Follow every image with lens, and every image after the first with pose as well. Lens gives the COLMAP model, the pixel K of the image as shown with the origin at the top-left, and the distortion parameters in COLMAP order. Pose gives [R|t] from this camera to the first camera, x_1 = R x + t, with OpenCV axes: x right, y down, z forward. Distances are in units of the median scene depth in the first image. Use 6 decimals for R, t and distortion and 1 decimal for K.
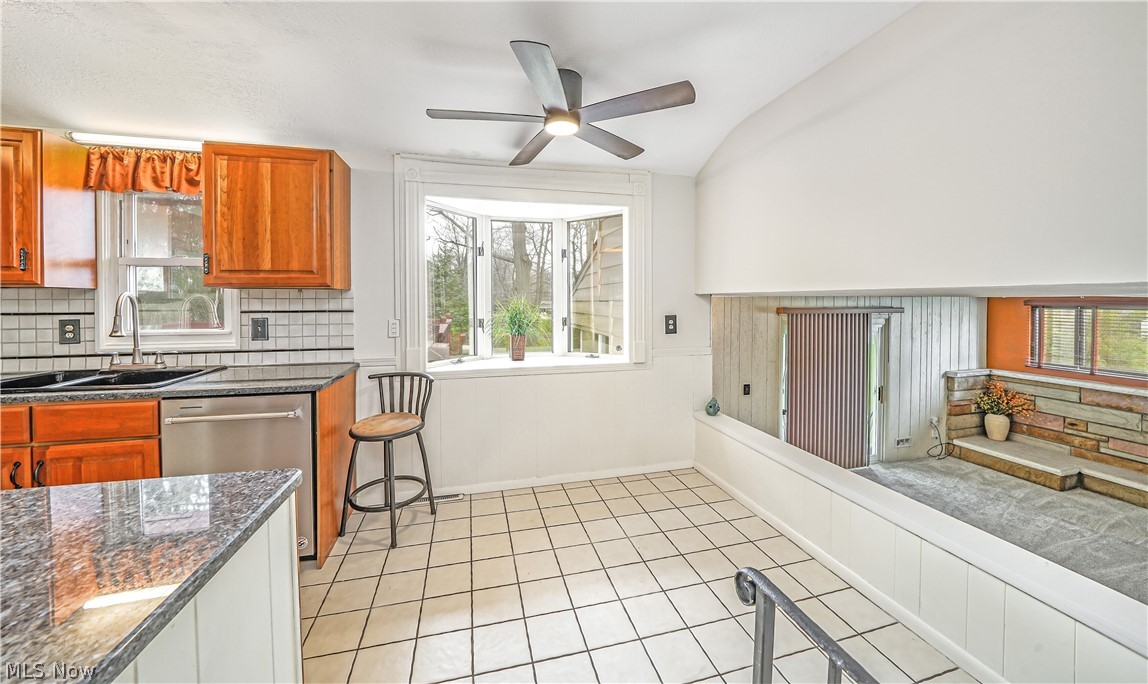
lens RADIAL K [[397.2, 0, 563.3], [0, 397.2, 304.0], [0, 0, 1]] dist [-0.018434, 0.000445]
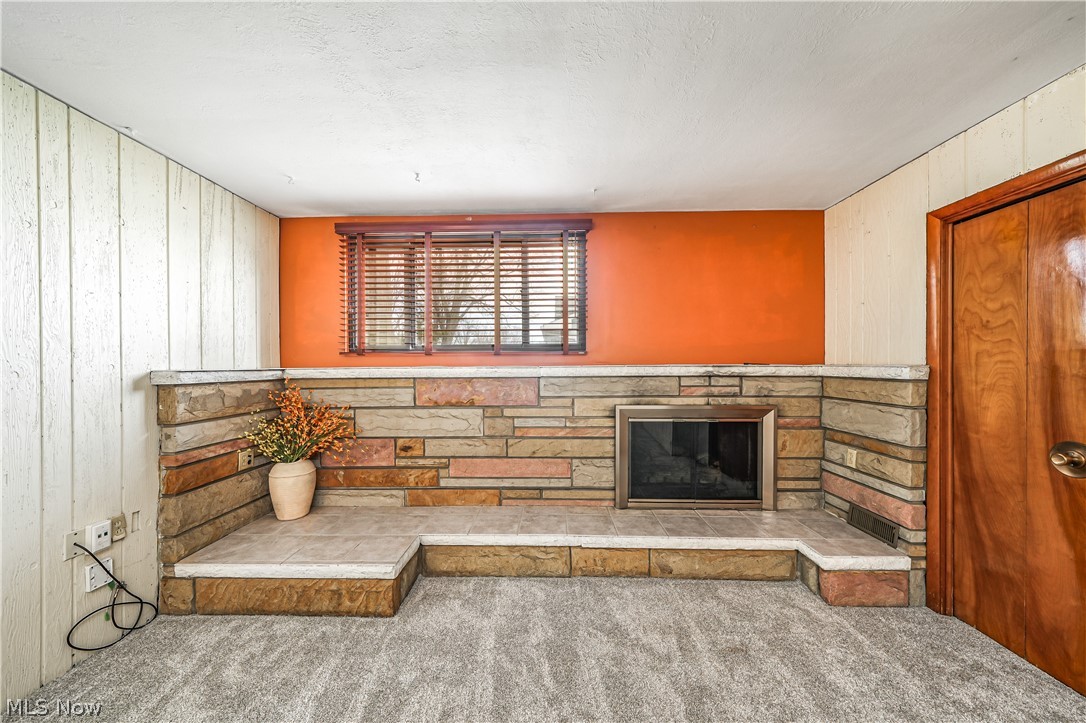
lens RADIAL K [[368.3, 0, 543.0], [0, 368.3, 361.5], [0, 0, 1]] dist [0.010137, 0.000020]
pose [[0.263701, 0.005333, 0.964590, 1.844452], [0.016677, 0.999810, -0.010087, 0.420363], [-0.964460, 0.018746, 0.263562, 1.424054]]
